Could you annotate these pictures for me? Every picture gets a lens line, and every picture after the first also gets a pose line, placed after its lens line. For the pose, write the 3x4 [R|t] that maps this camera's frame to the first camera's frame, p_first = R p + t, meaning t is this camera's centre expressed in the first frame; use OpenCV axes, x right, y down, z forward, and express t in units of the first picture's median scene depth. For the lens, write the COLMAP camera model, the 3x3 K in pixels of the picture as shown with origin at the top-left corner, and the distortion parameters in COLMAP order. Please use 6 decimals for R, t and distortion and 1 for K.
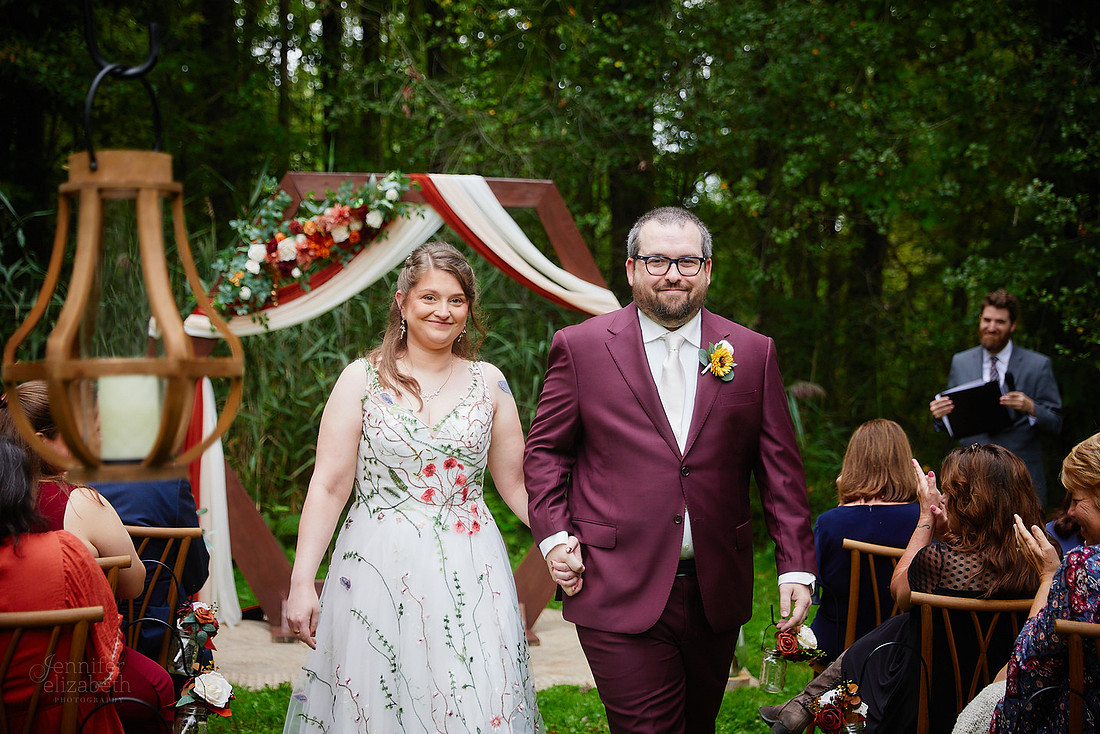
lens RADIAL K [[1898.9, 0, 550.0], [0, 1898.9, 367.0], [0, 0, 1]] dist [0.027570, -0.006498]
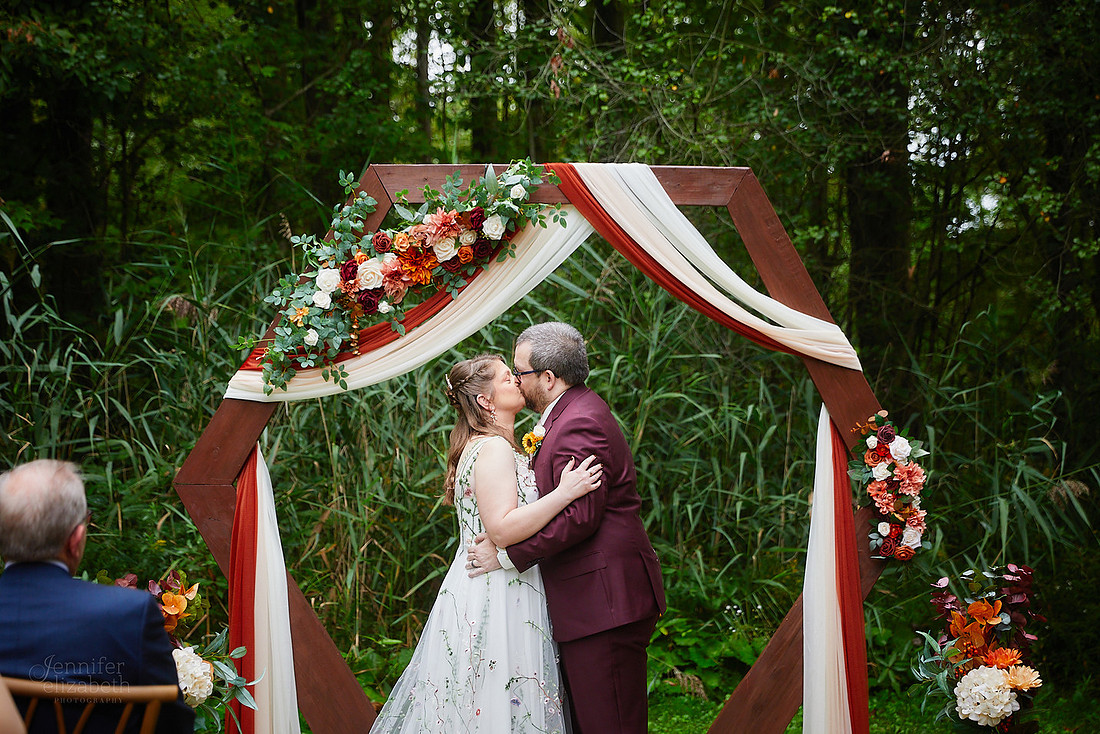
lens RADIAL K [[2325.1, 0, 574.2], [0, 2325.1, 394.3], [0, 0, 1]] dist [0.015919, -0.178120]
pose [[0.995381, -0.019379, -0.094030, 0.015978], [0.016979, 0.999511, -0.026256, 0.006185], [0.094493, 0.024538, 0.995223, 0.154471]]
